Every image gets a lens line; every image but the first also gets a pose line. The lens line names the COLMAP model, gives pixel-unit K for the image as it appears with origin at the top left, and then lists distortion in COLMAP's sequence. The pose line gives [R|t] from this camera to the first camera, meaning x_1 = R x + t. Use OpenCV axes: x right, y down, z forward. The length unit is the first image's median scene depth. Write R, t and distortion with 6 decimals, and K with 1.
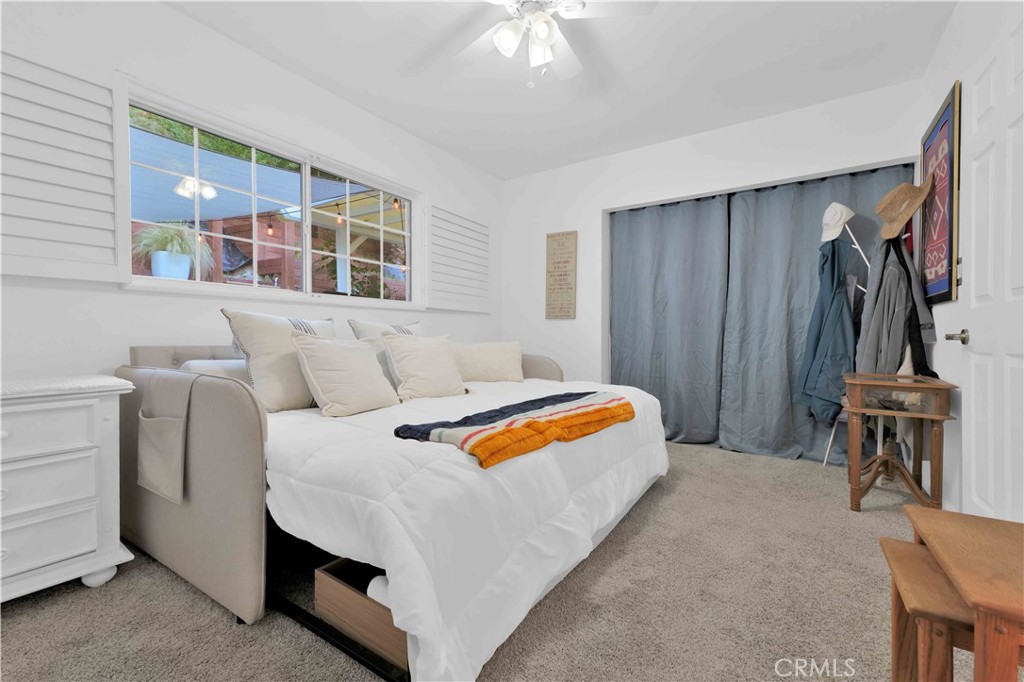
lens RADIAL K [[431.8, 0, 514.0], [0, 431.8, 349.2], [0, 0, 1]] dist [0.005085, -0.000075]
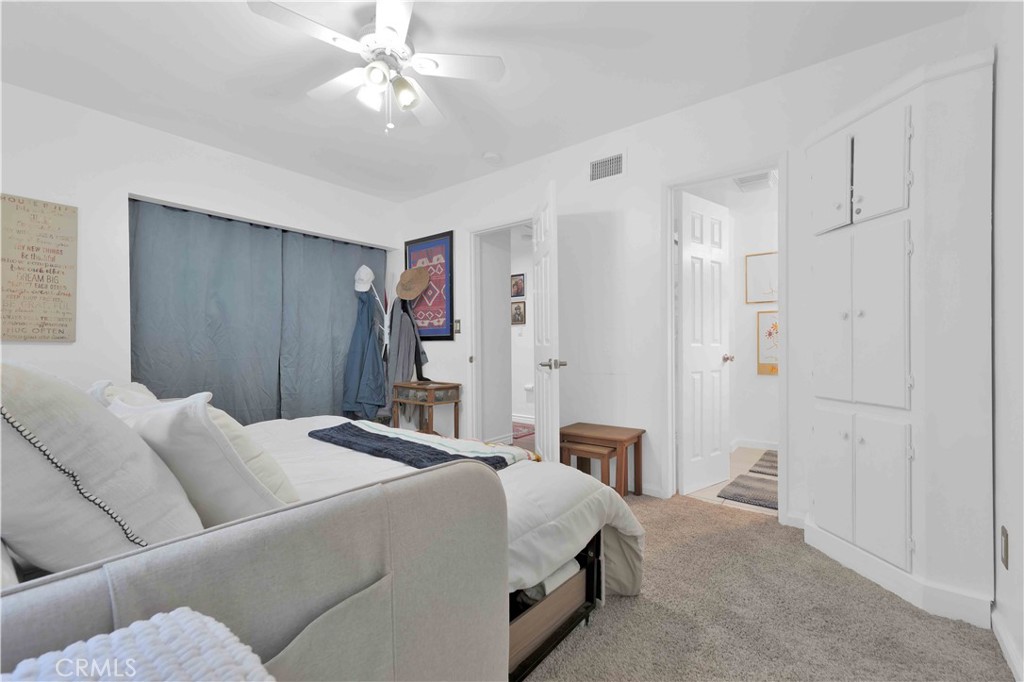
lens RADIAL K [[428.5, 0, 508.8], [0, 428.5, 354.2], [0, 0, 1]] dist [0.003245, 0.000200]
pose [[0.081367, -0.023575, 0.996405, -0.632305], [0.036699, 0.999113, 0.020643, -0.058074], [-0.996008, 0.034888, 0.082160, 0.420014]]
